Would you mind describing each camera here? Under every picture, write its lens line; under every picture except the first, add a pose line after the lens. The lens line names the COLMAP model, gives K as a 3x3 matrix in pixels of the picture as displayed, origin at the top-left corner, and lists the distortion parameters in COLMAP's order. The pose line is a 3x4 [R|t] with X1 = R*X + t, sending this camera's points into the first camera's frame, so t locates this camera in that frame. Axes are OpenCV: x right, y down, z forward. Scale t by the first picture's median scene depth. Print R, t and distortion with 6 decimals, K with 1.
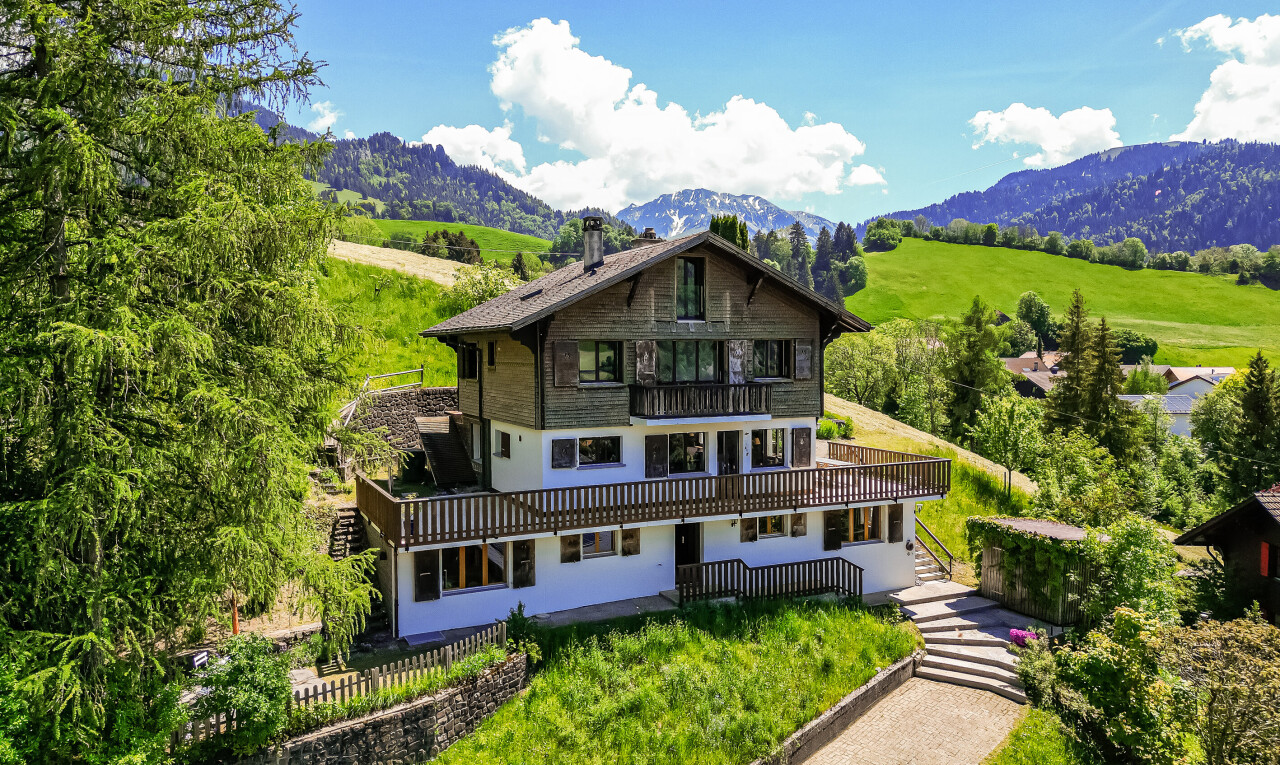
lens RADIAL K [[889.0, 0, 636.6], [0, 889.0, 415.8], [0, 0, 1]] dist [0.086640, -0.090751]
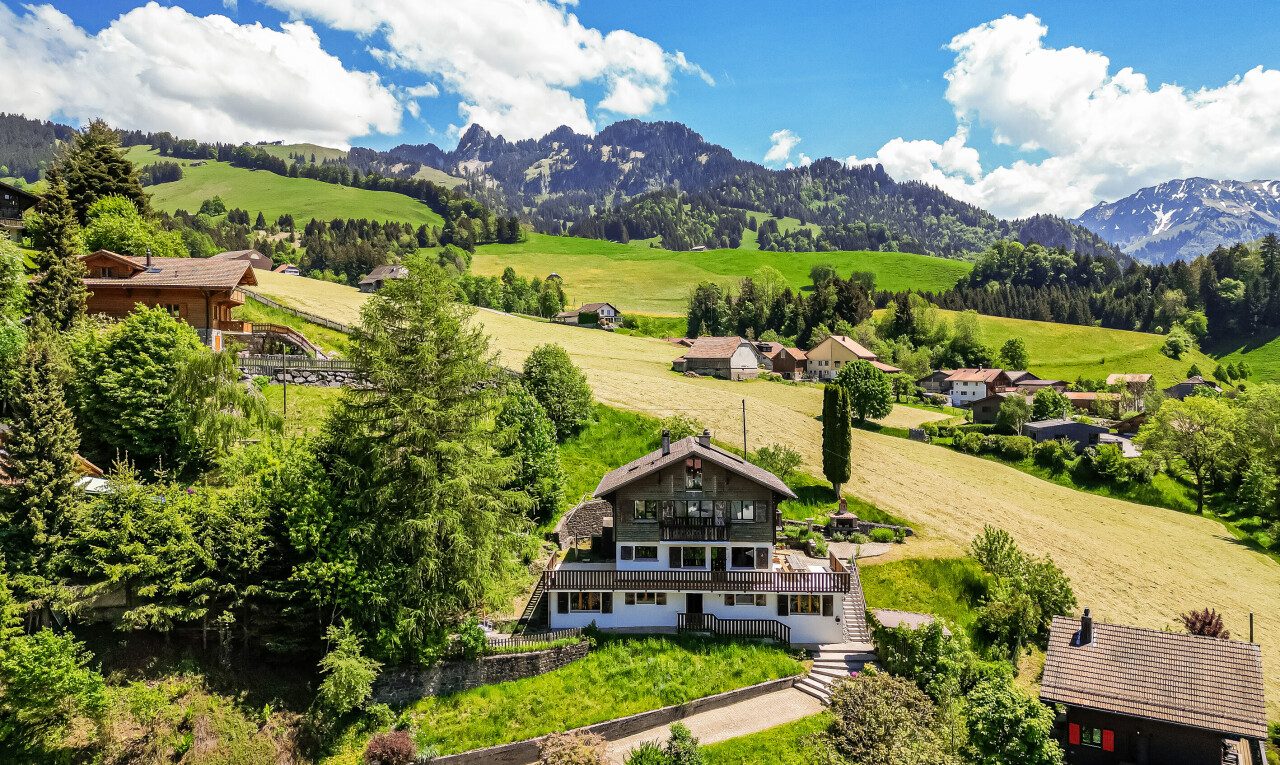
lens RADIAL K [[889.0, 0, 636.6], [0, 889.0, 415.8], [0, 0, 1]] dist [0.086640, -0.090751]
pose [[0.888450, 0.028696, -0.458075, 0.812361], [-0.036816, 0.999283, -0.008806, -0.240605], [0.457494, 0.024688, 0.888870, -0.802488]]
